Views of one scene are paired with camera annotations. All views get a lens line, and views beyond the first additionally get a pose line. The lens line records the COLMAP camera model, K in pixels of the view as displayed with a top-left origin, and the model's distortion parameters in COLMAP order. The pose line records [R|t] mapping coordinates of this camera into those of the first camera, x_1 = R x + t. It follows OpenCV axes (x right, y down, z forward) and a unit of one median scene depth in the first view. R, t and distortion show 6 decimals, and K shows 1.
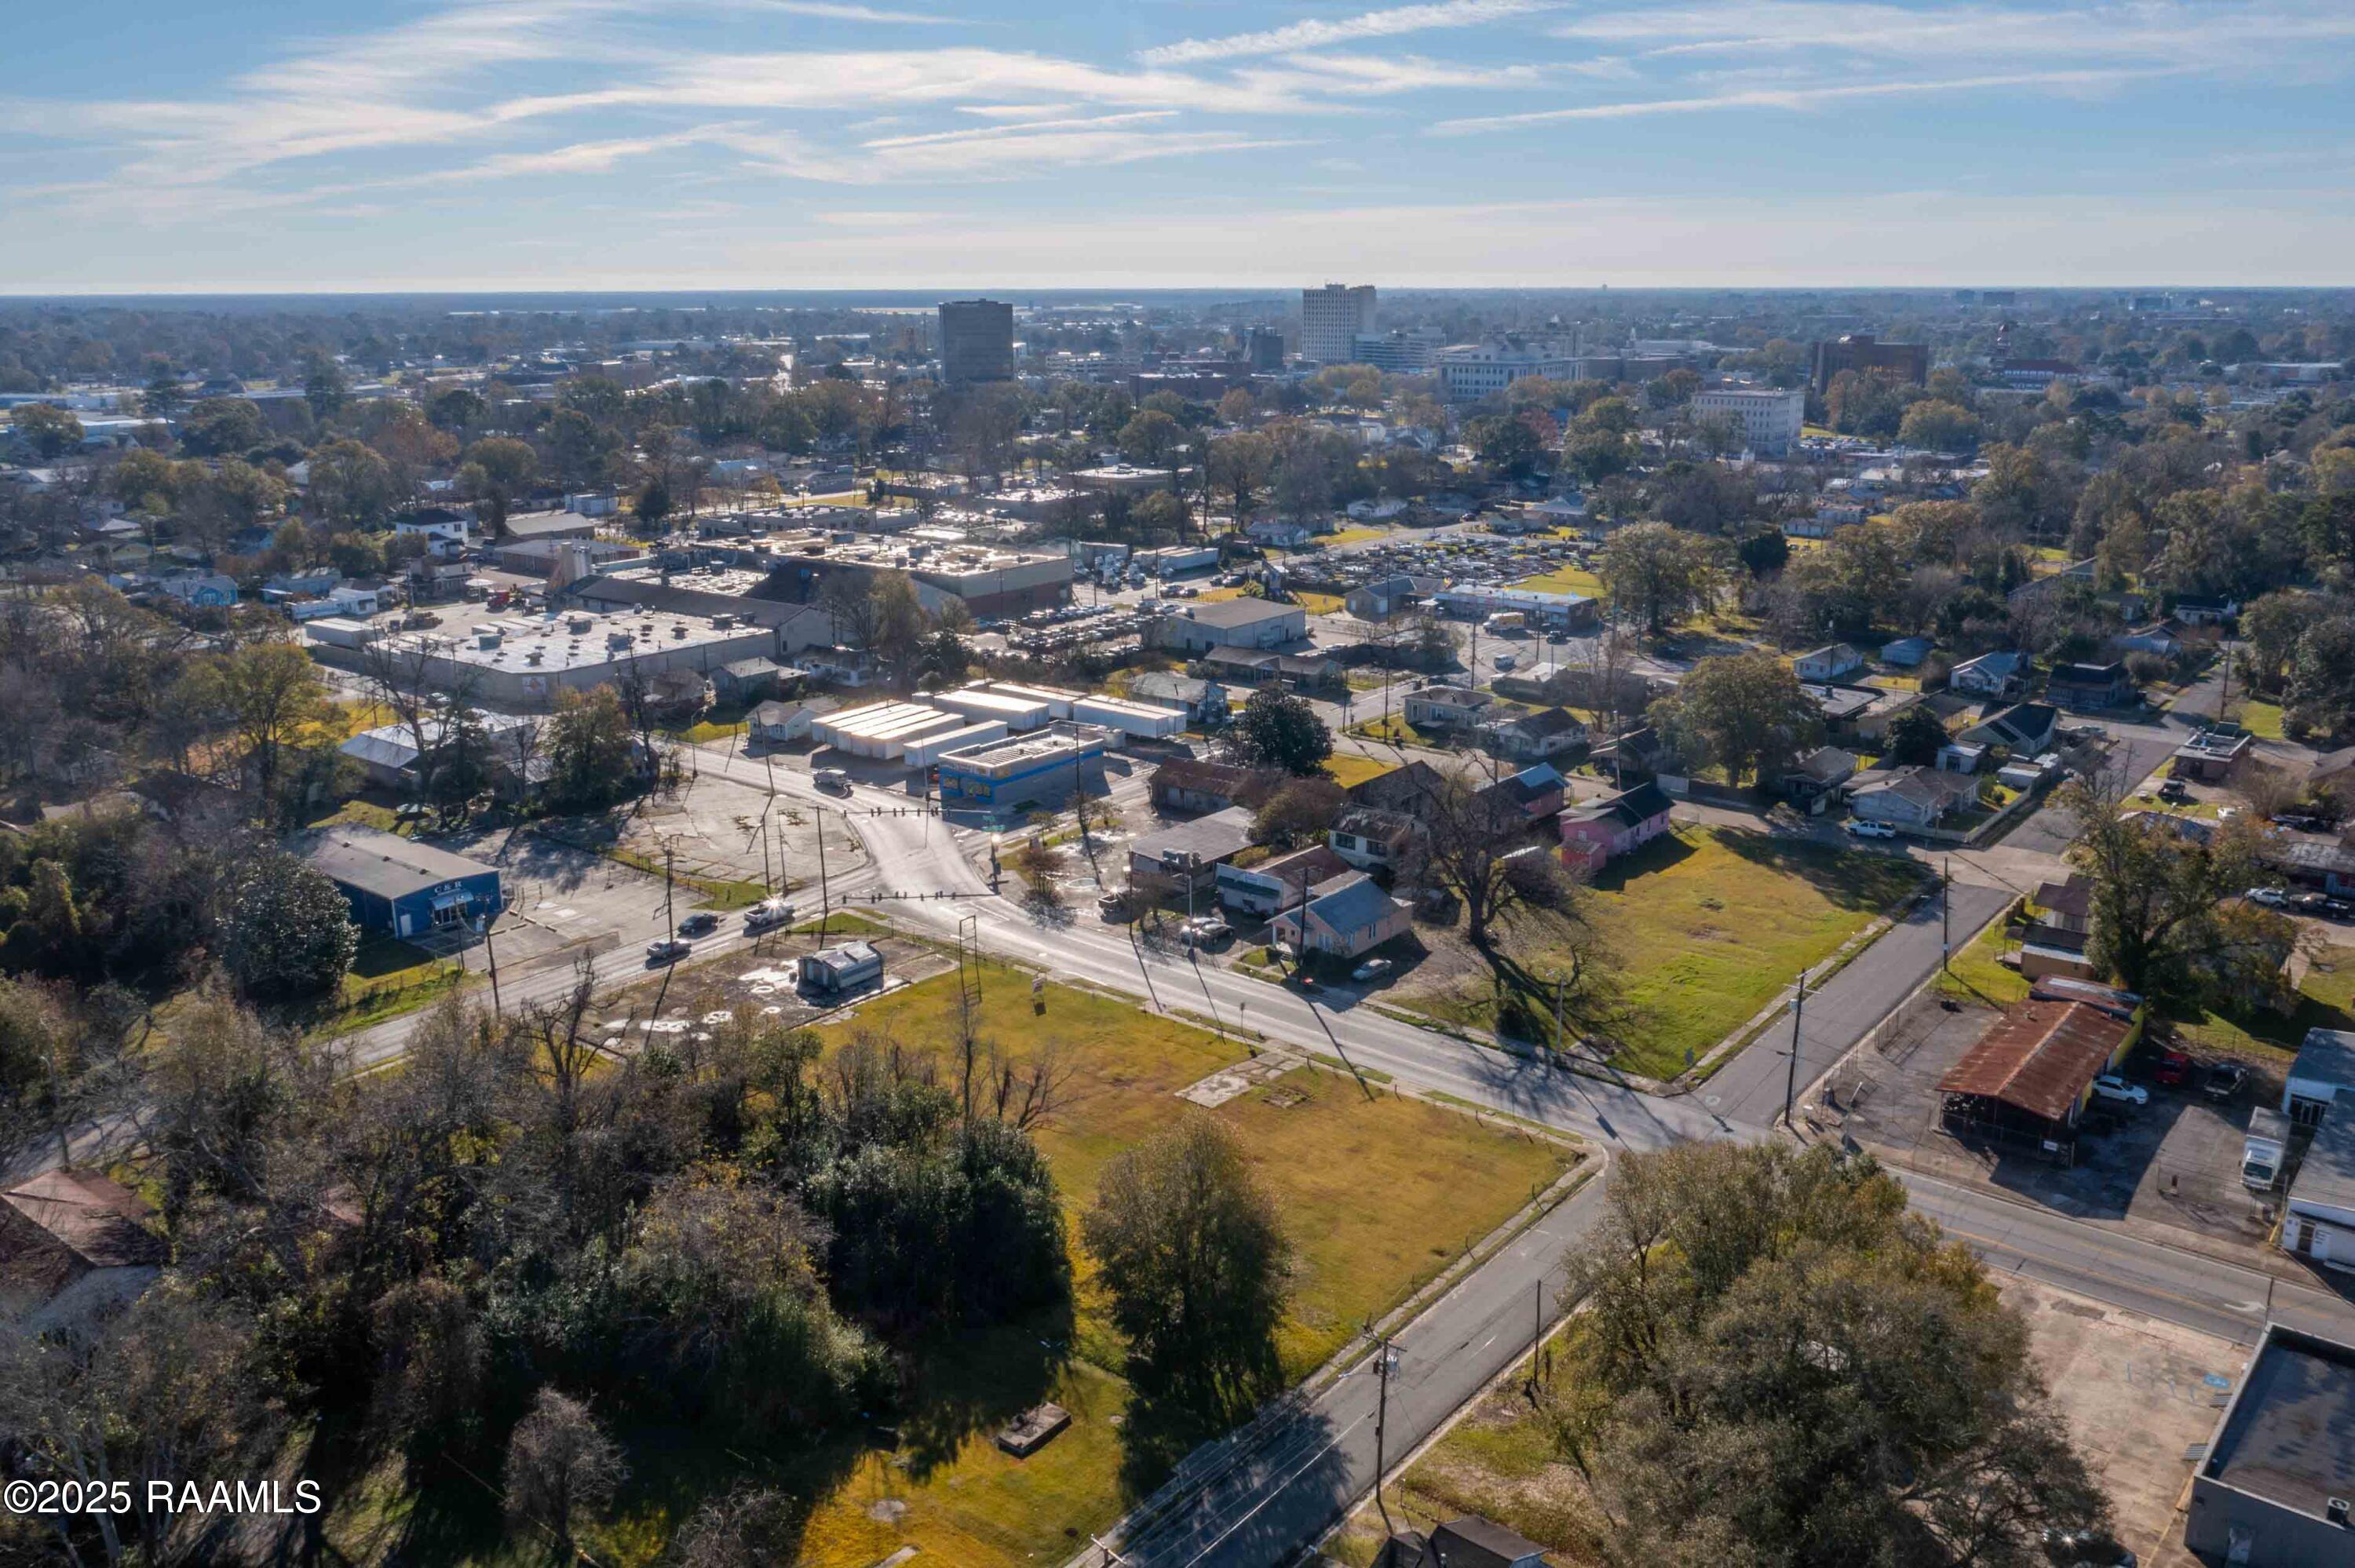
lens RADIAL K [[1855.8, 0, 1188.1], [0, 1855.8, 778.2], [0, 0, 1]] dist [-0.002902, -0.011775]
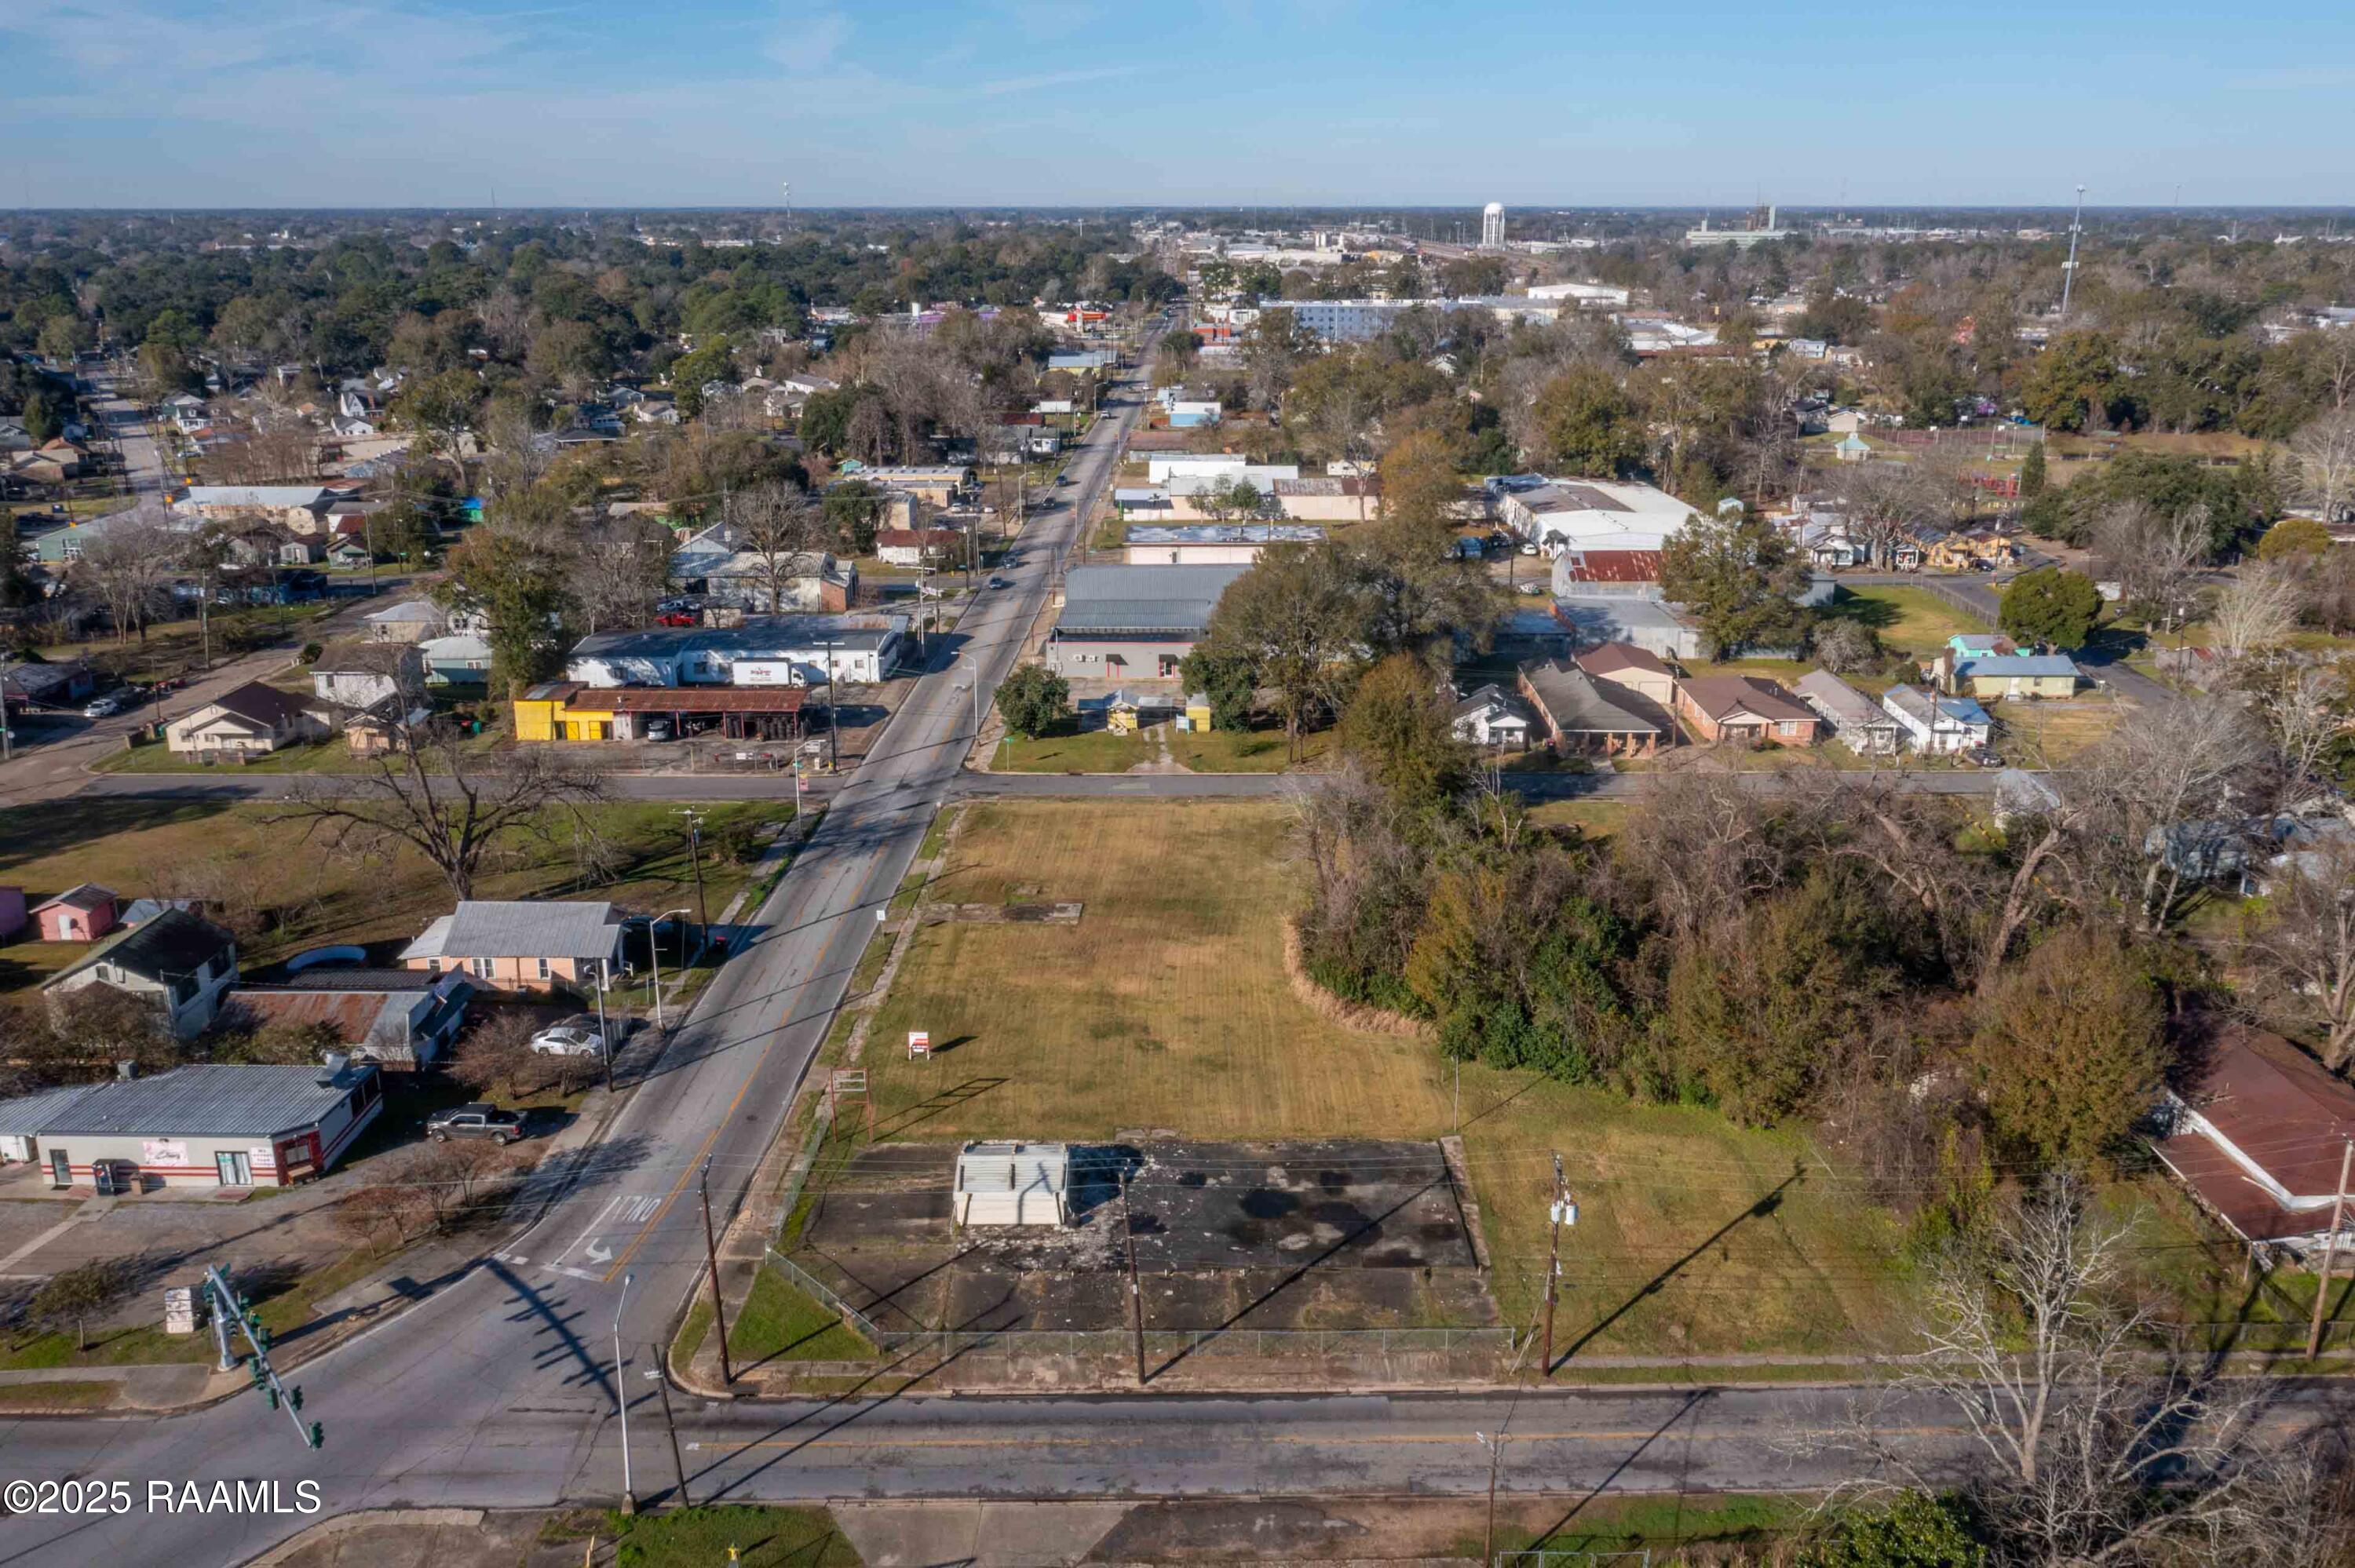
lens RADIAL K [[1855.8, 0, 1177.5], [0, 1855.8, 787.4], [0, 0, 1]] dist [-0.002902, -0.011775]
pose [[-0.621080, -0.230572, 0.749064, -0.628849], [0.206480, 0.873845, 0.440183, -0.253618], [-0.756060, 0.428055, -0.495119, 1.202286]]
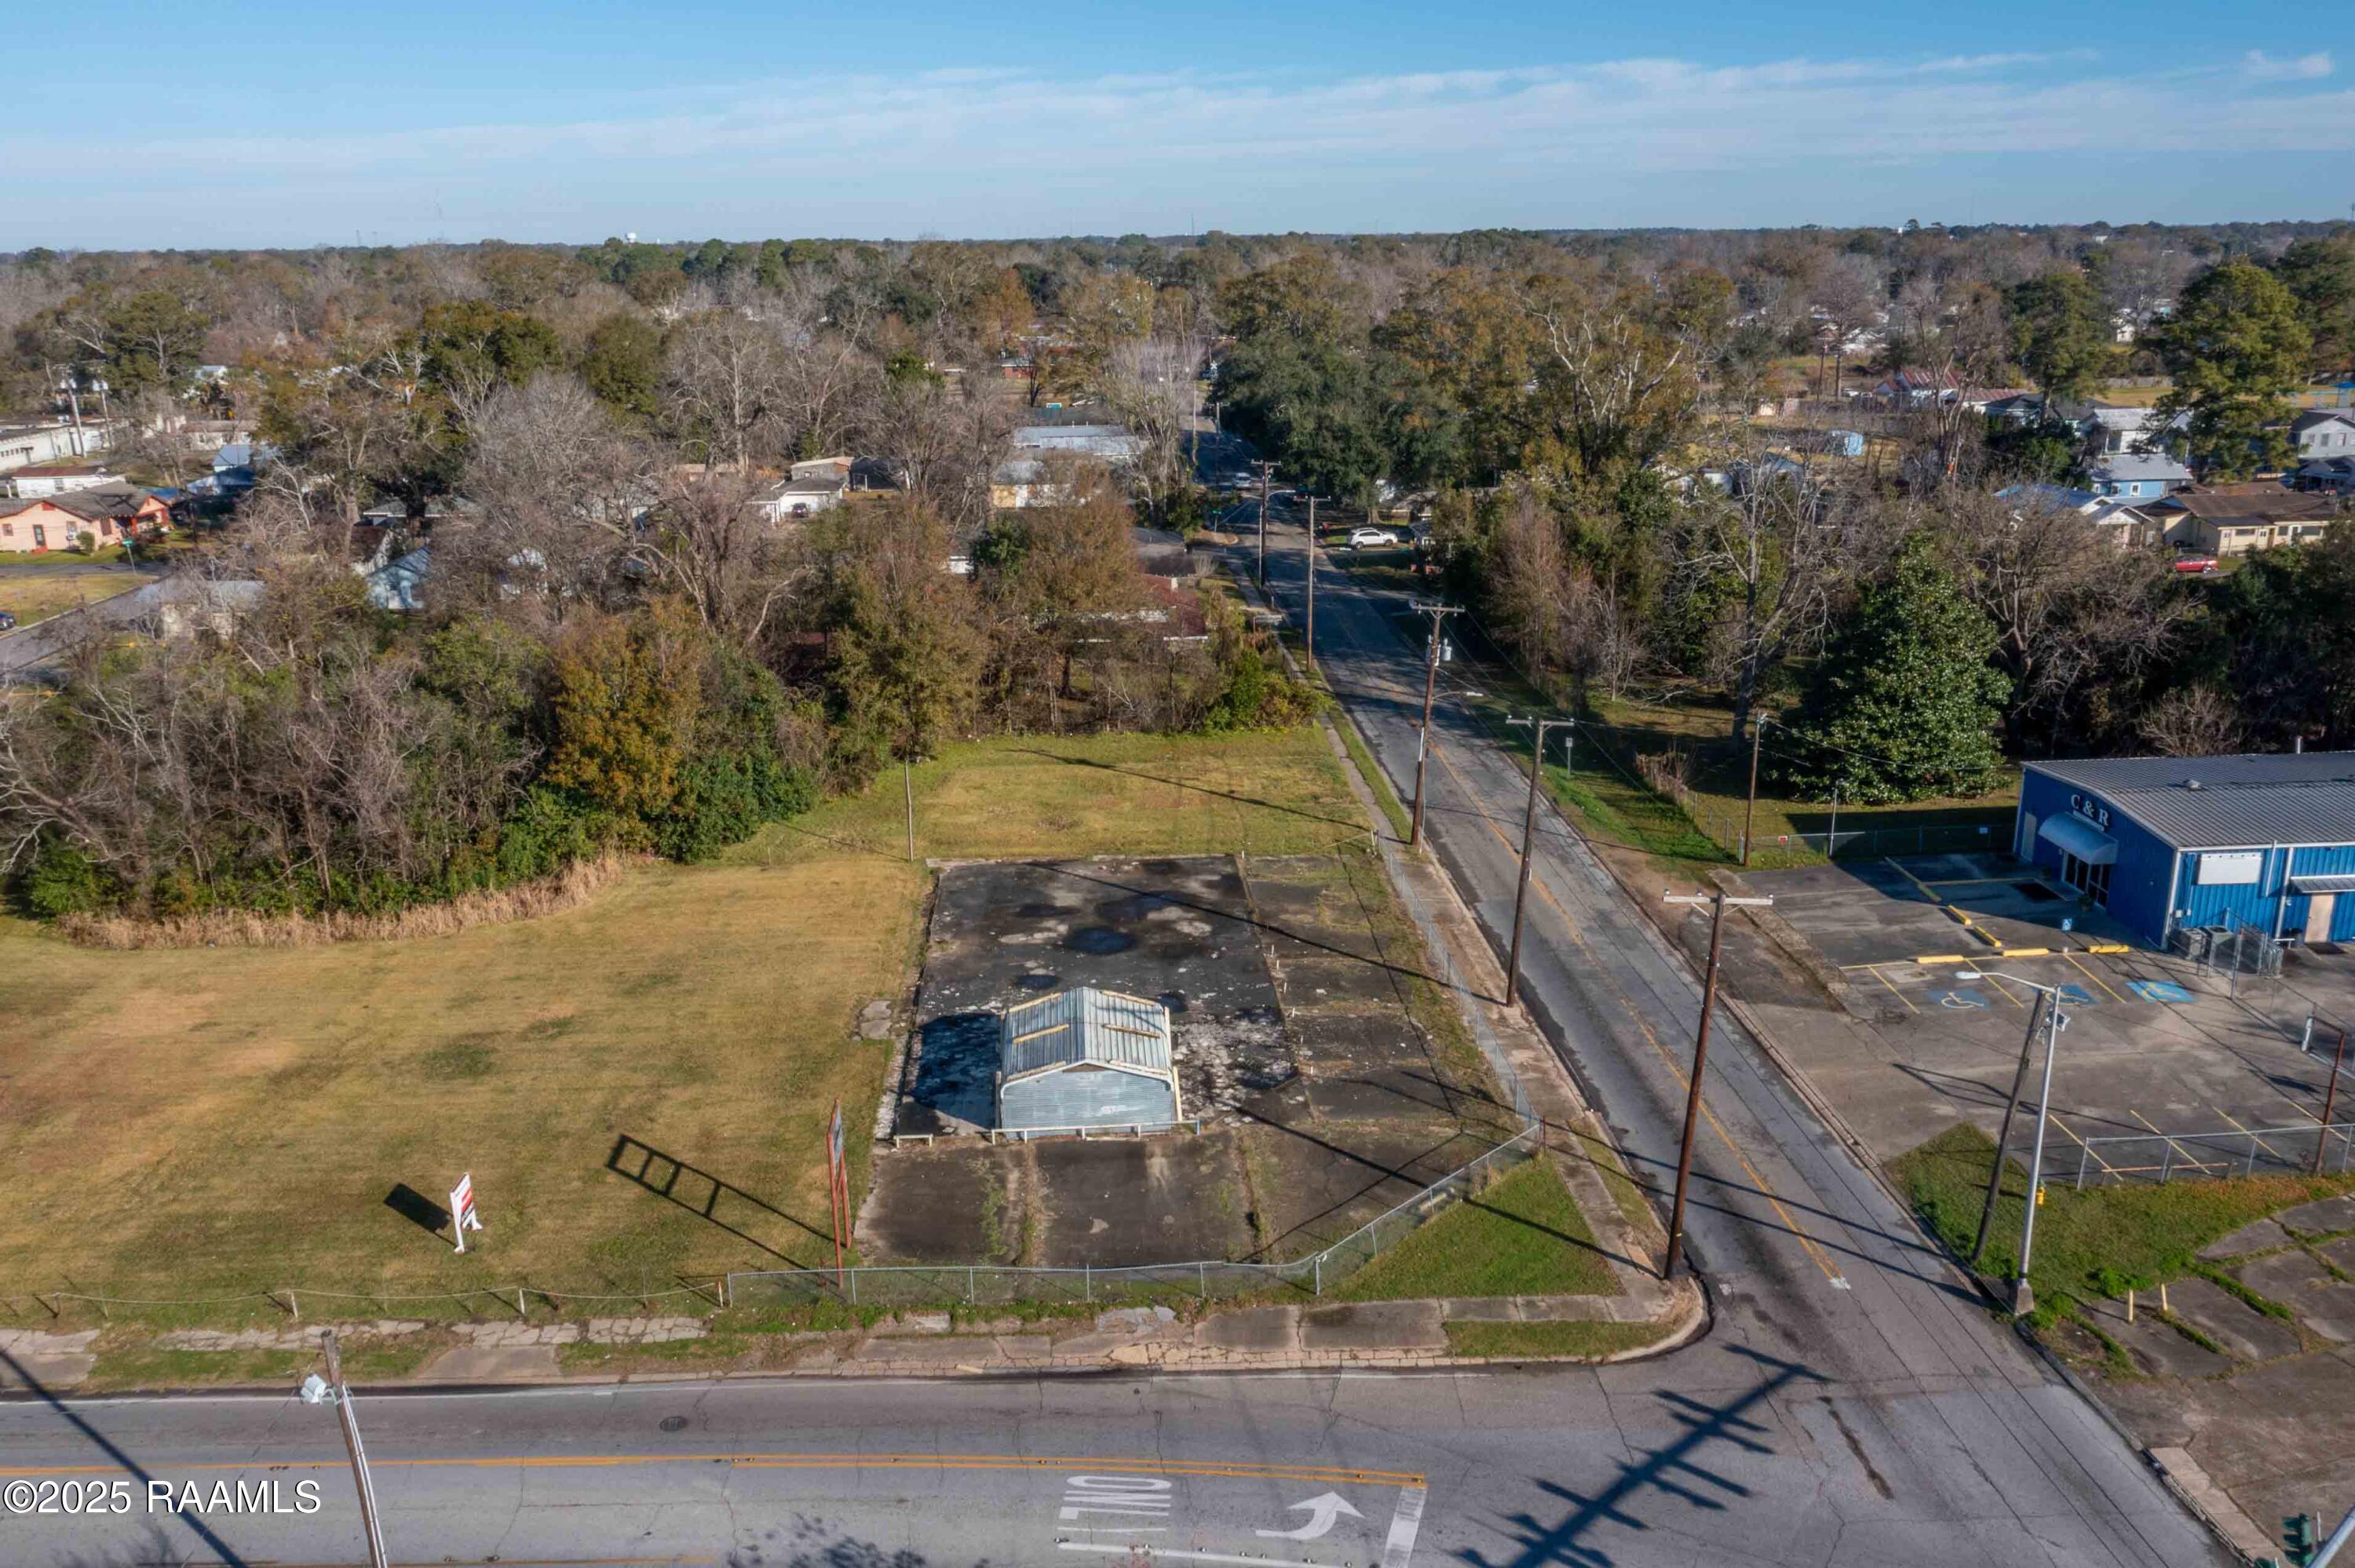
lens RADIAL K [[1855.8, 0, 1174.0], [0, 1855.8, 796.8], [0, 0, 1]] dist [-0.002902, -0.011775]
pose [[-0.747989, 0.203117, -0.631867, 0.013138], [-0.158106, 0.870085, 0.466856, -0.112761], [0.644604, 0.449105, -0.618700, 1.213168]]
